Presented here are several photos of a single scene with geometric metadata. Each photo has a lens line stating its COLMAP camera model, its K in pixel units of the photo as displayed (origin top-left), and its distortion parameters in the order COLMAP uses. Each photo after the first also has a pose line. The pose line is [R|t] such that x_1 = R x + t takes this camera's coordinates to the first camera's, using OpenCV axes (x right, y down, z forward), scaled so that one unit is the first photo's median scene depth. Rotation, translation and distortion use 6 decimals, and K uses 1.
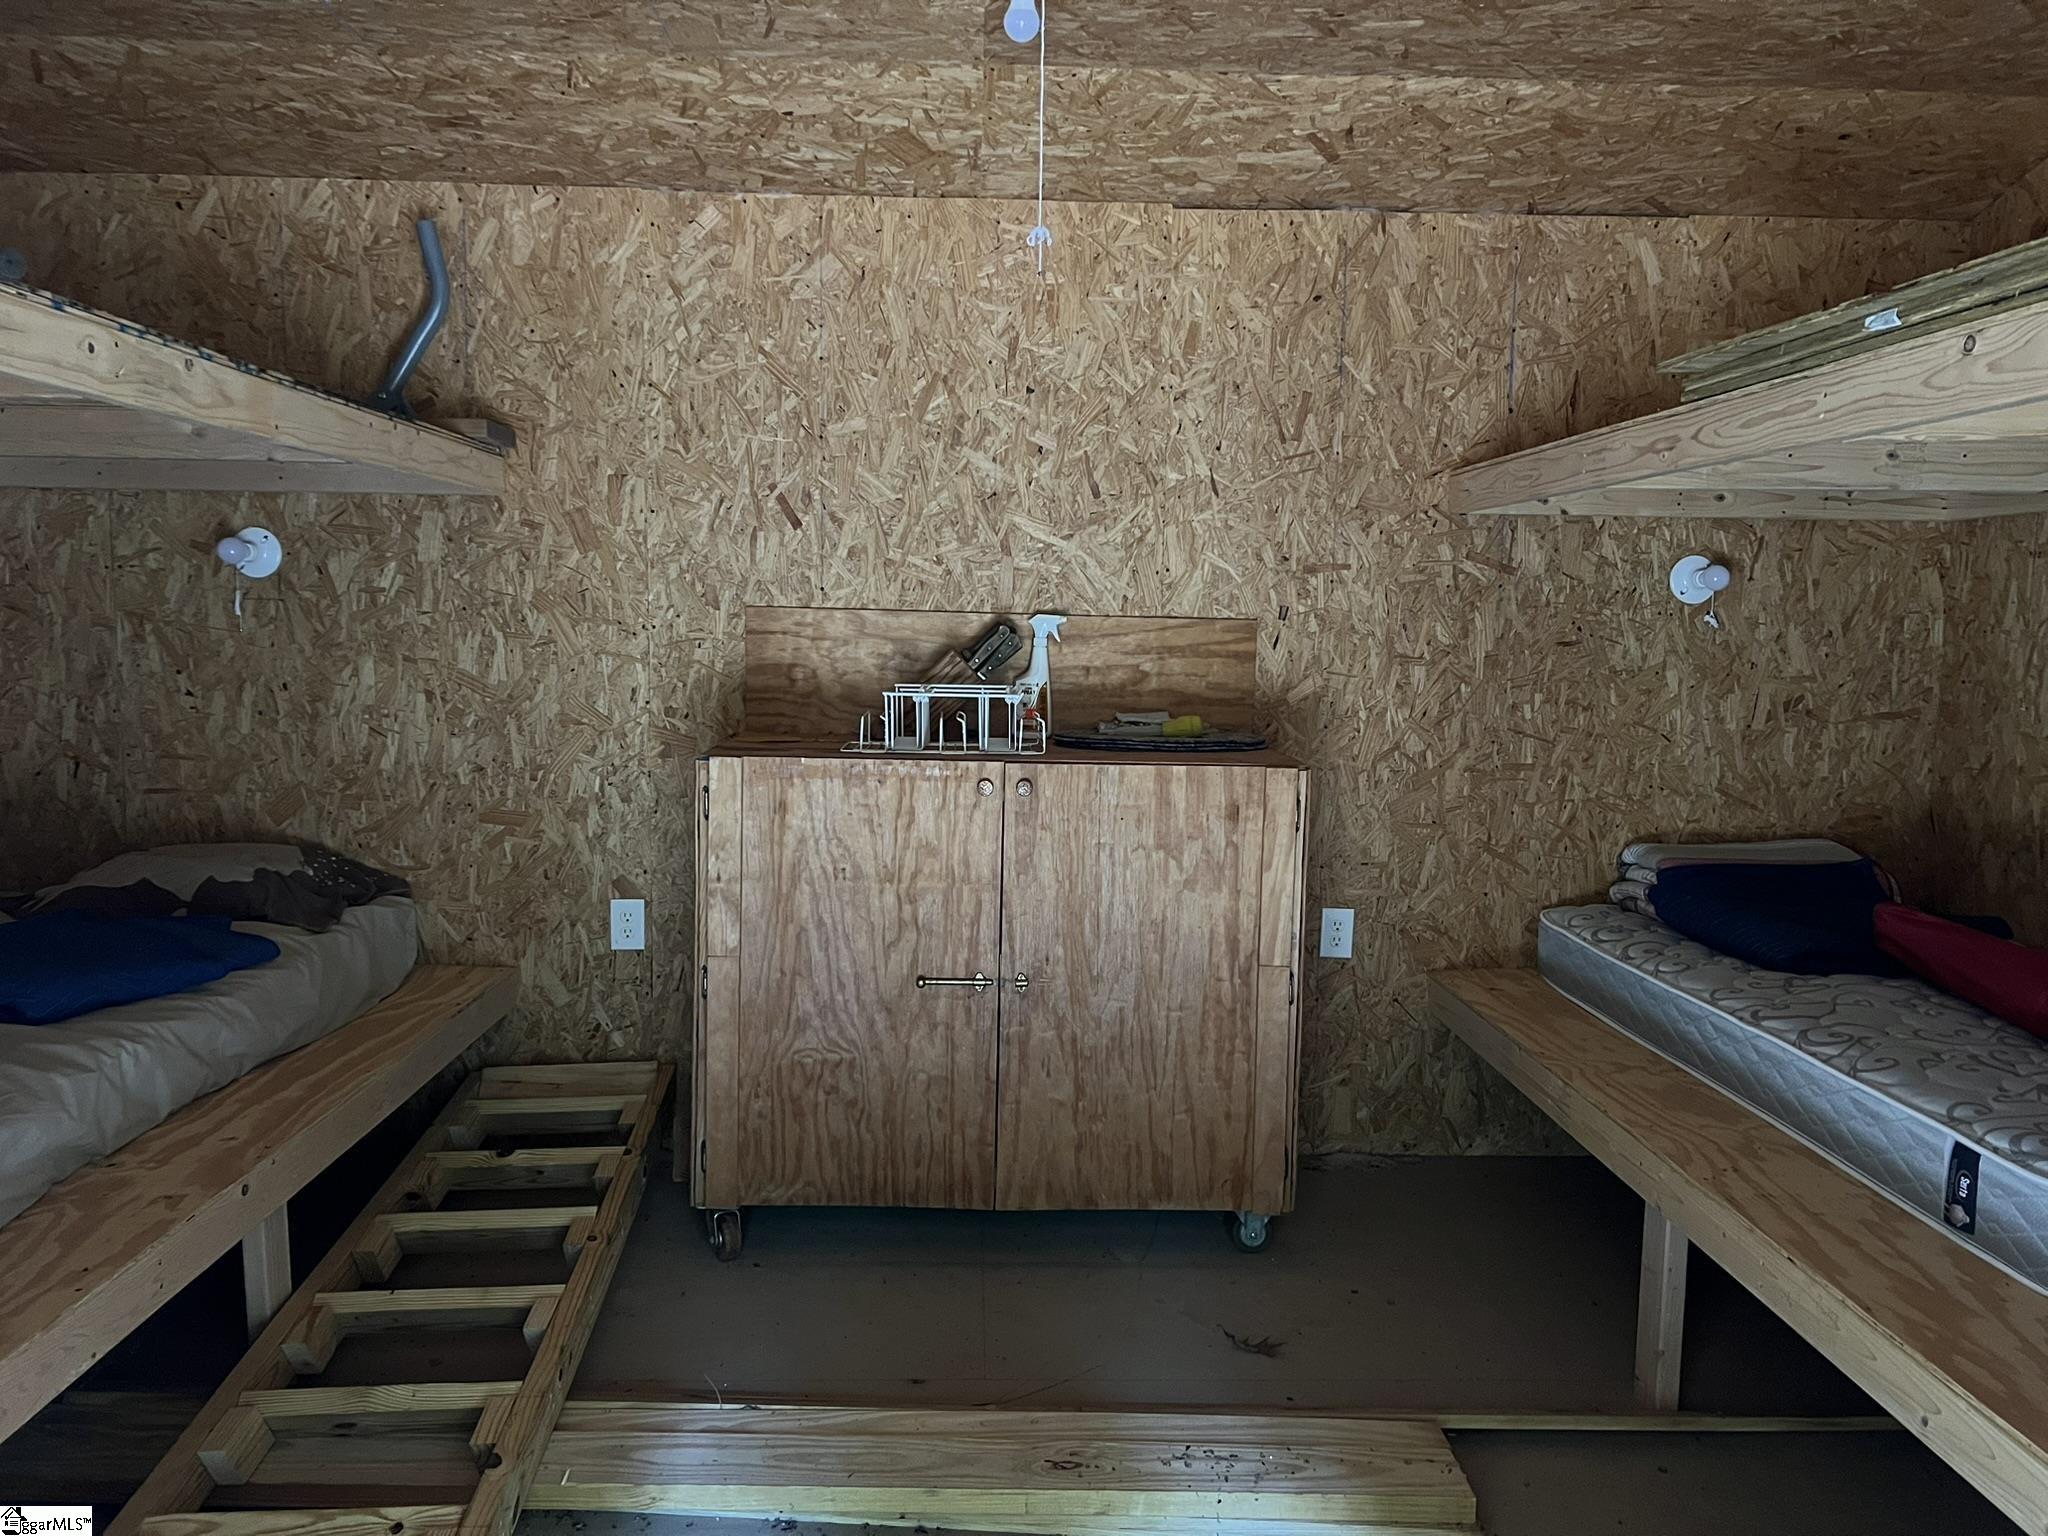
lens RADIAL K [[1553.8, 0, 1024.0], [0, 1553.8, 768.0], [0, 0, 1]] dist [-0.005884, -0.025882]
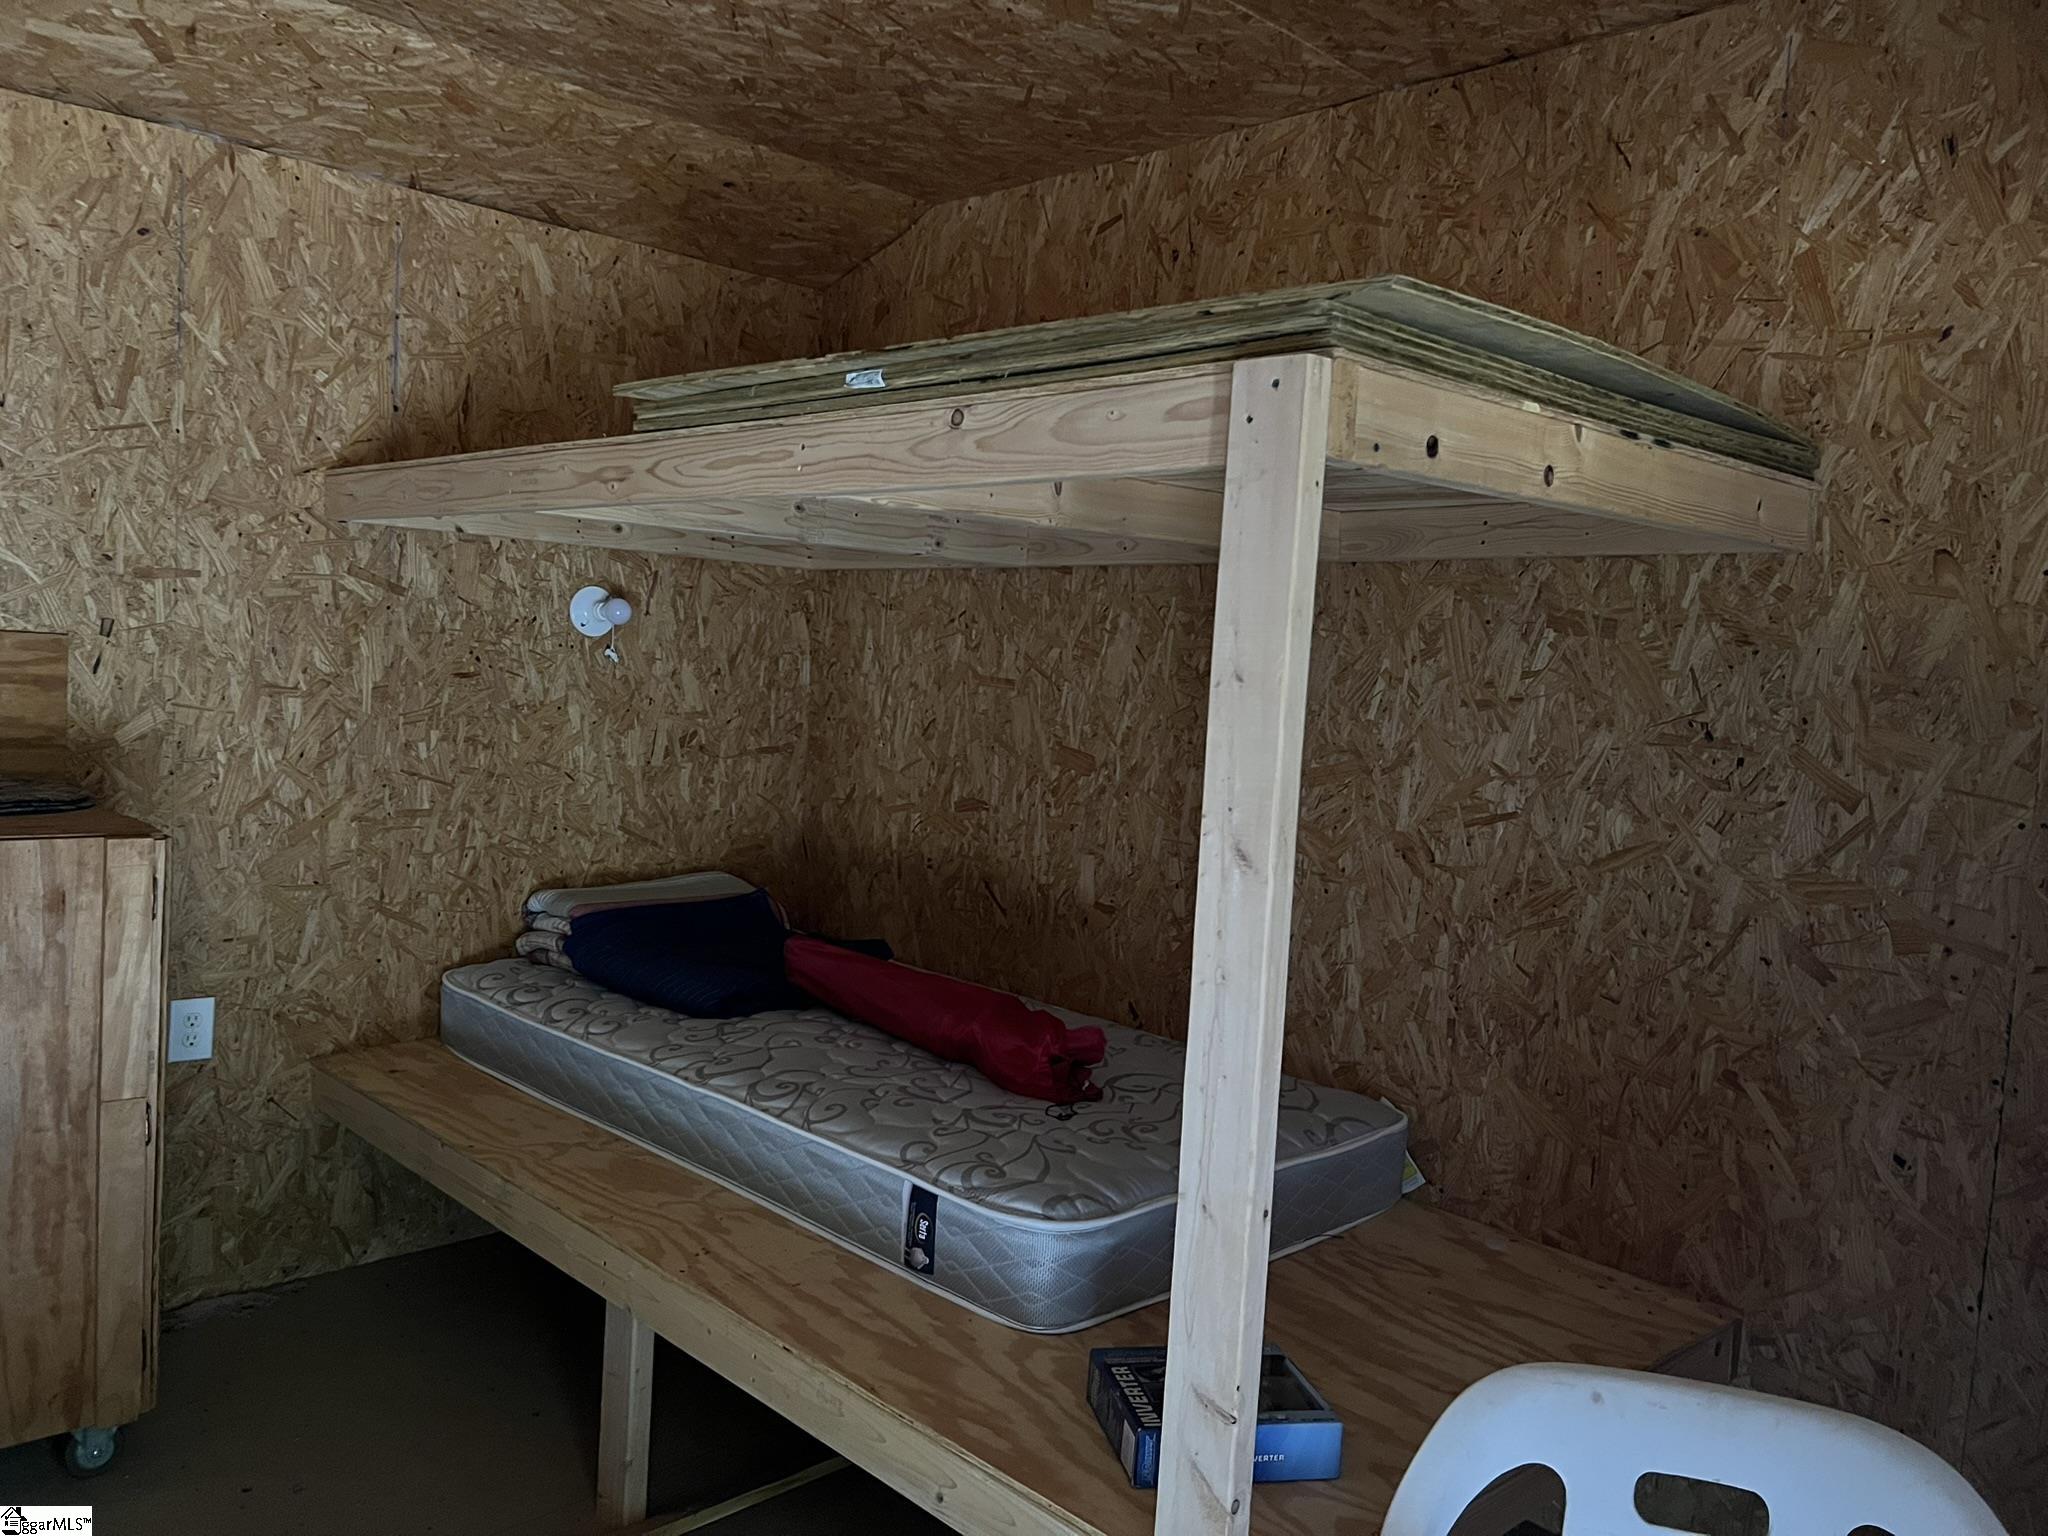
lens RADIAL K [[1522.6, 0, 1024.0], [0, 1522.6, 768.0], [0, 0, 1]] dist [0.042602, -0.054521]
pose [[0.733717, -0.017882, 0.679220, -0.018922], [0.017548, 0.999819, 0.007366, -0.026551], [-0.679228, 0.006515, 0.733898, 0.121521]]
